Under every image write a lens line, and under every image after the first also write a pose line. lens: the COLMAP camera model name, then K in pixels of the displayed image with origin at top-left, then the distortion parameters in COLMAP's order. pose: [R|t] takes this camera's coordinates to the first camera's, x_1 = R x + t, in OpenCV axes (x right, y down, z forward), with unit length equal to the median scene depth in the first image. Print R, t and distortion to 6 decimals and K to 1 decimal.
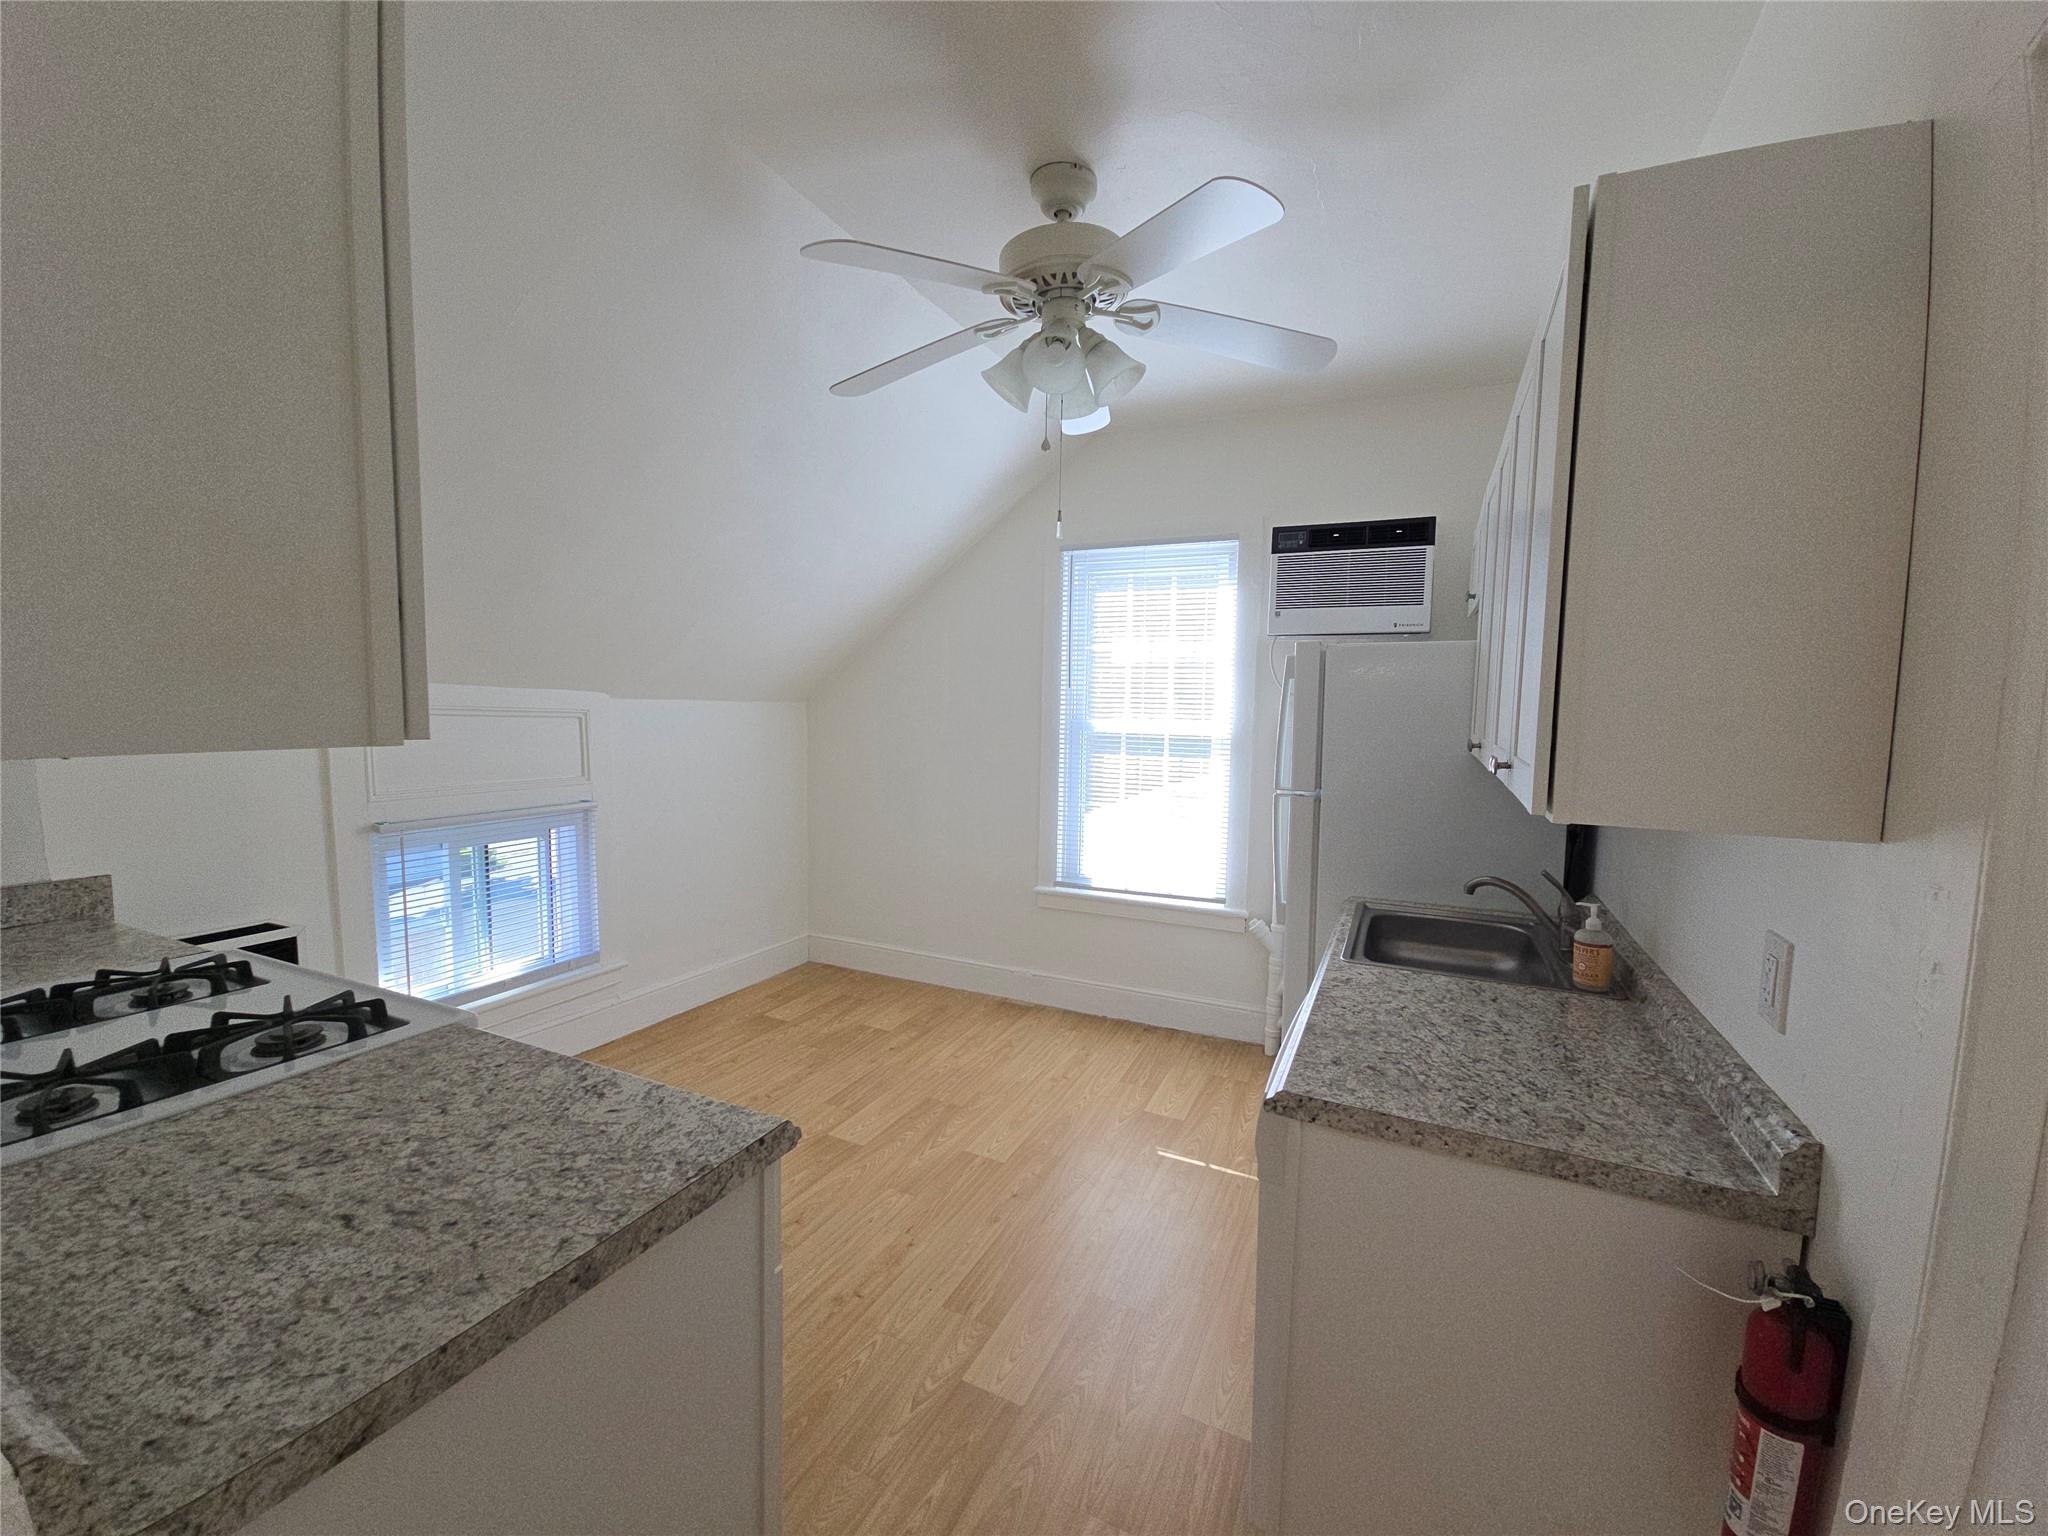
lens RADIAL K [[842.0, 0, 1024.0], [0, 842.0, 768.0], [0, 0, 1]] dist [0.000324, 0.000078]
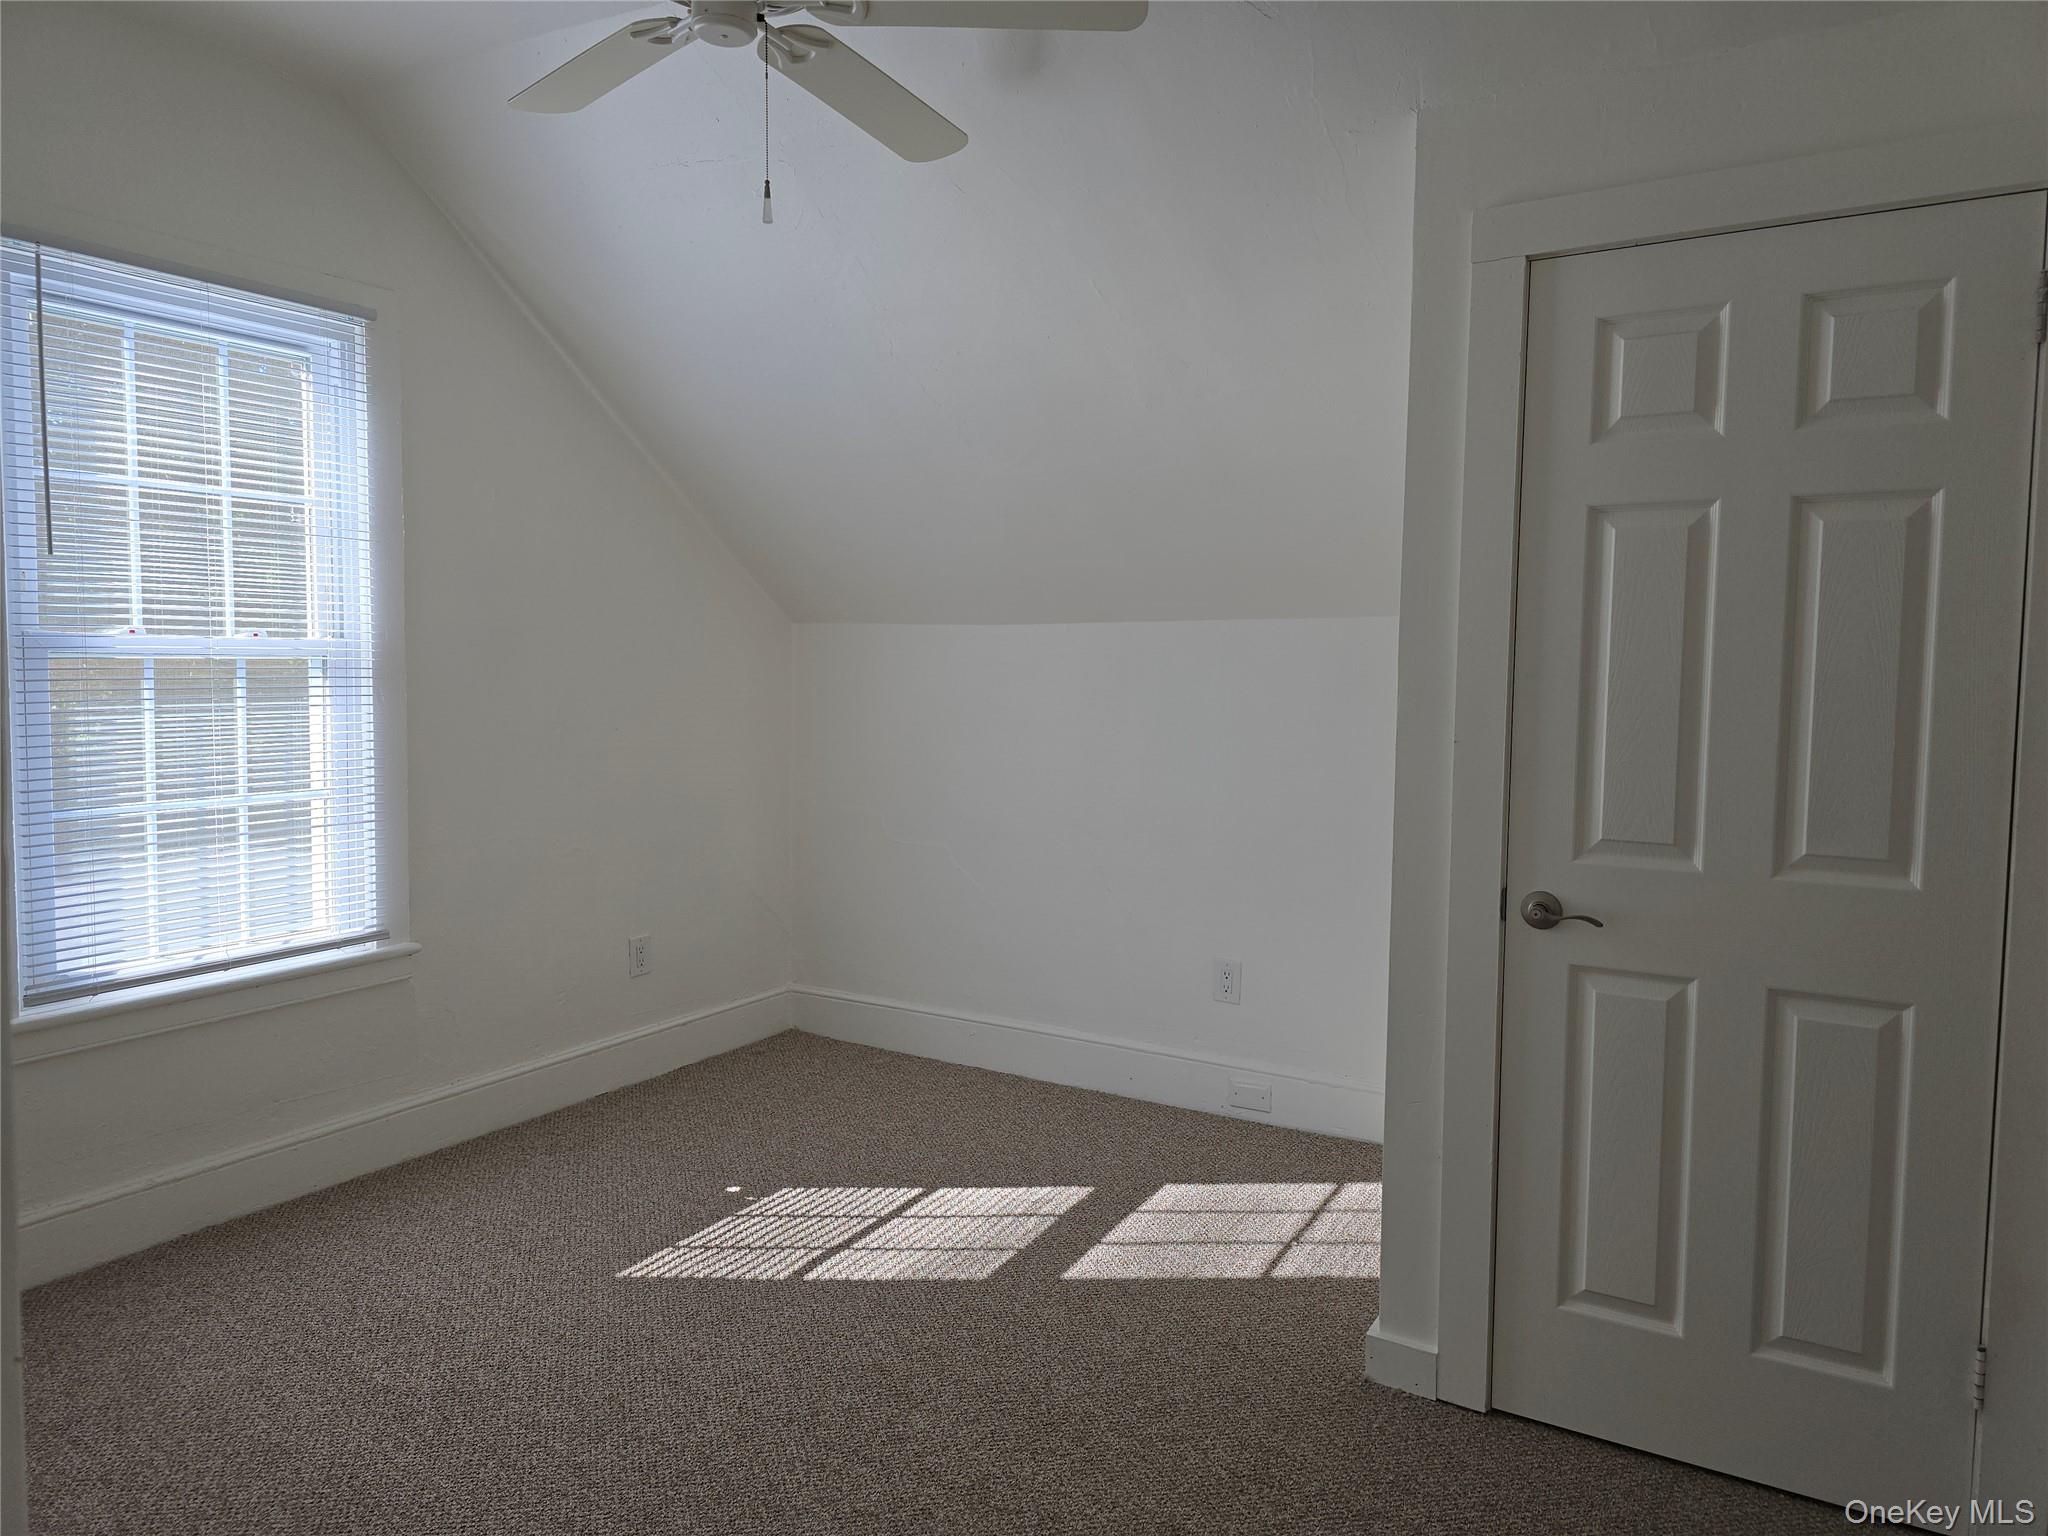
lens RADIAL K [[1359.4, 0, 1024.0], [0, 1359.4, 768.0], [0, 0, 1]] dist [-0.001078, -0.000165]
pose [[0.116174, -0.121851, 0.985726, -0.743089], [0.075472, 0.990660, 0.113566, -0.037047], [-0.990357, 0.061202, 0.124285, 0.507314]]
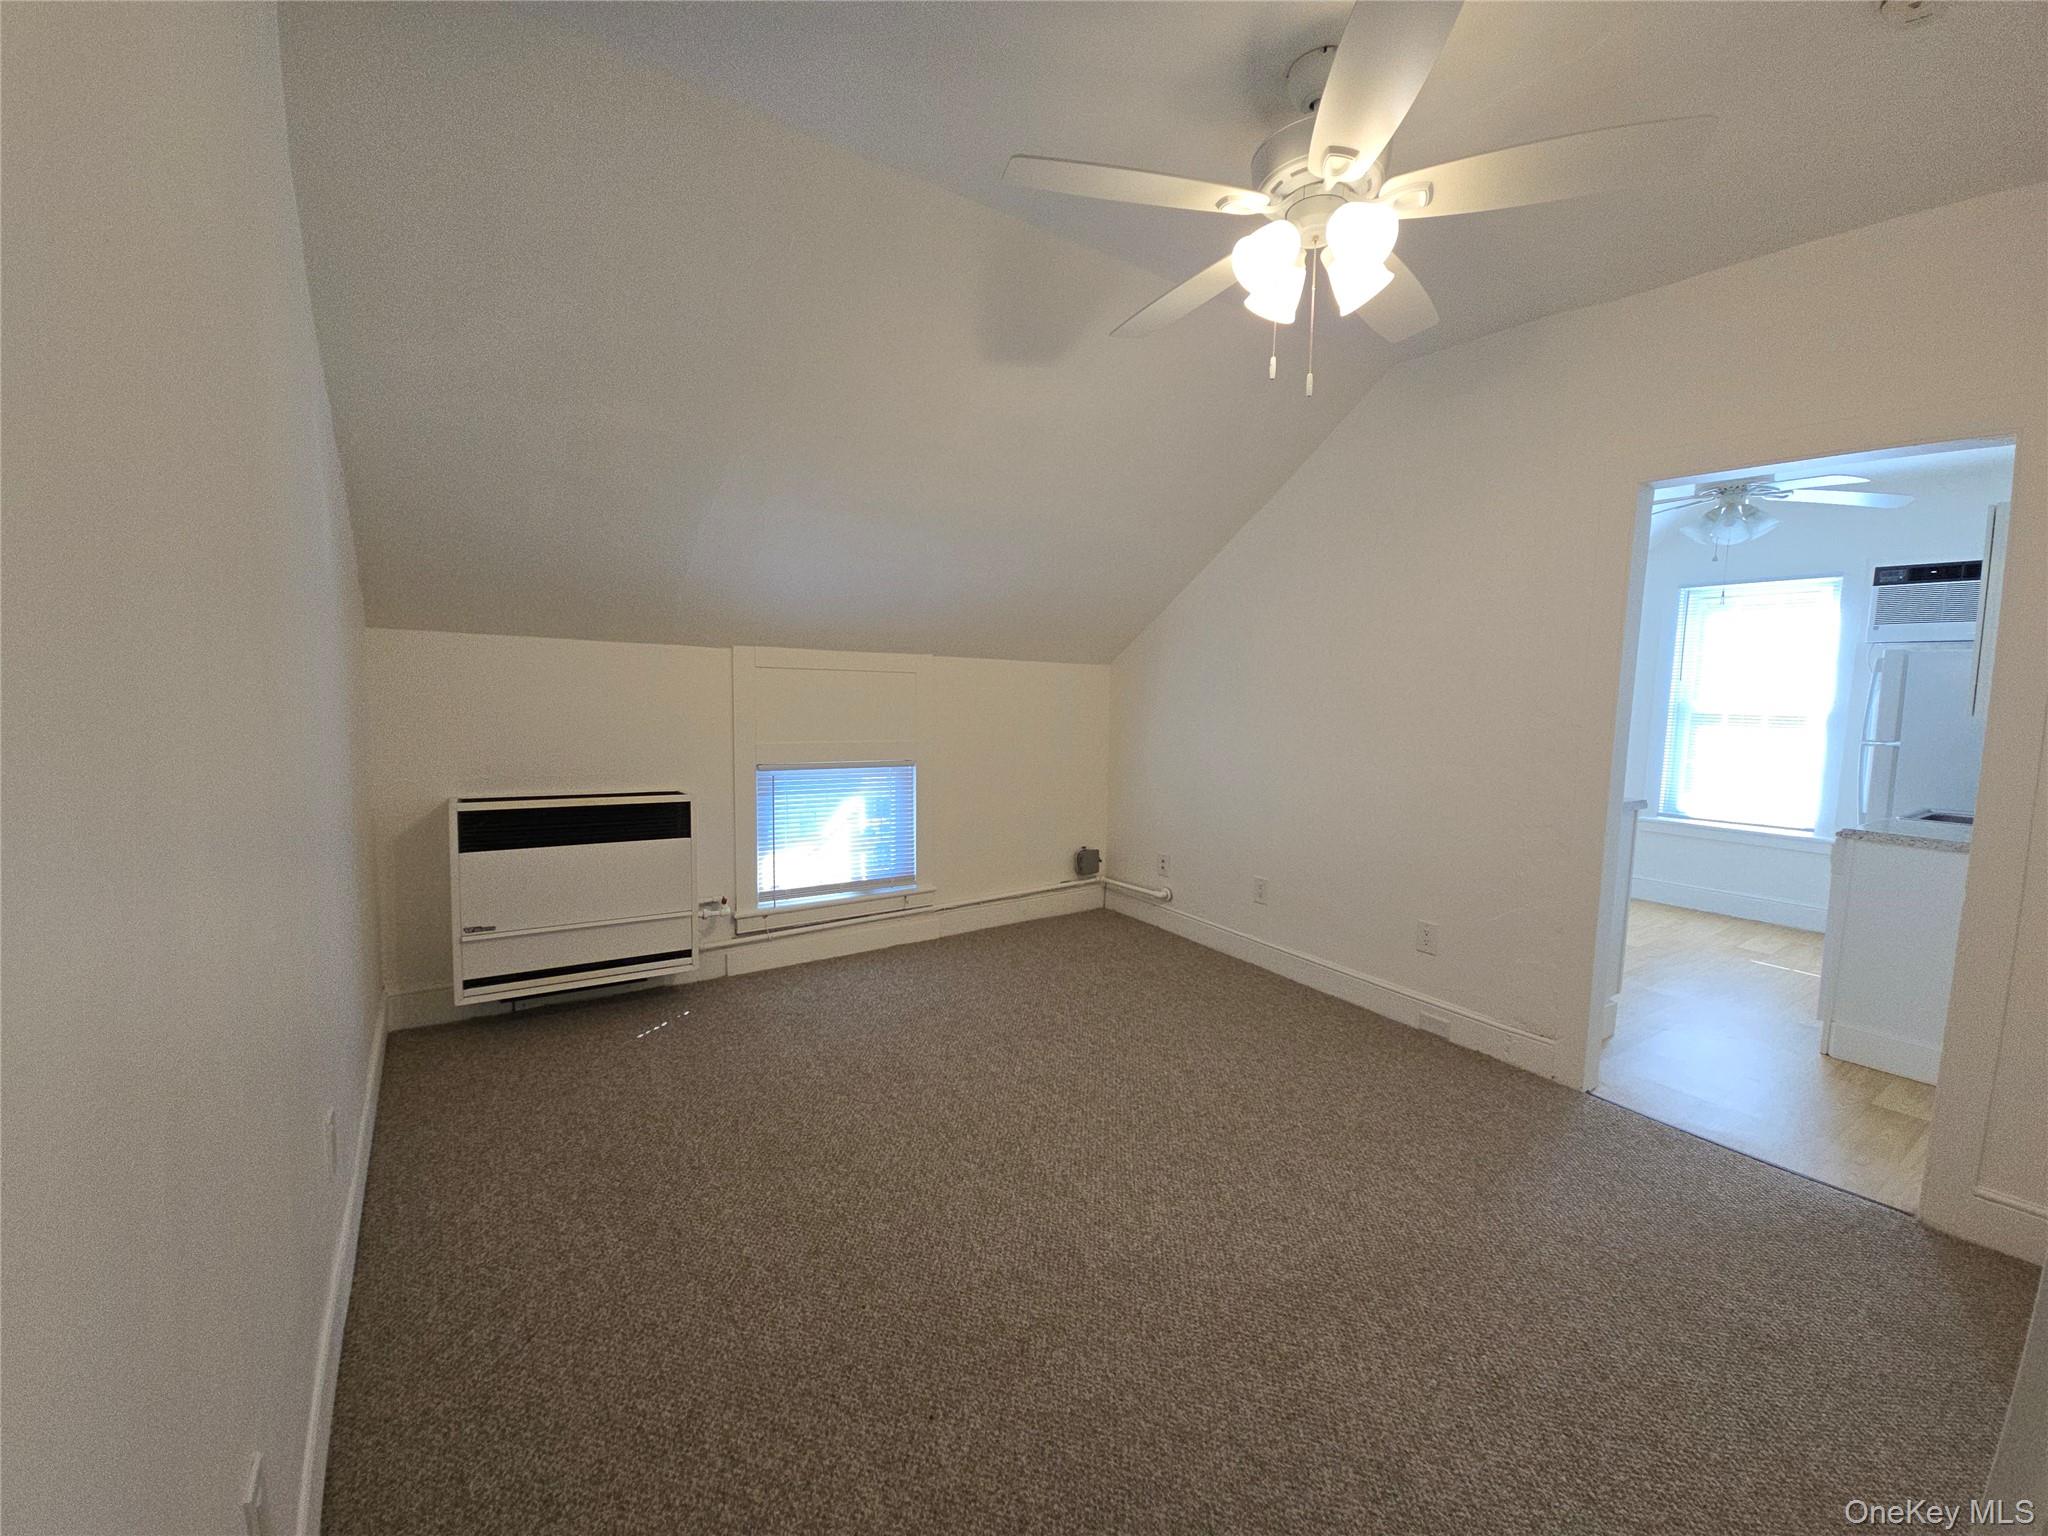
lens RADIAL K [[842.0, 0, 1024.0], [0, 842.0, 768.0], [0, 0, 1]] dist [0.000324, 0.000078]
pose [[0.868282, 0.049688, -0.493576, -0.248144], [-0.044152, 0.998763, 0.022874, 0.093212], [0.494102, 0.001932, 0.869402, -0.999597]]
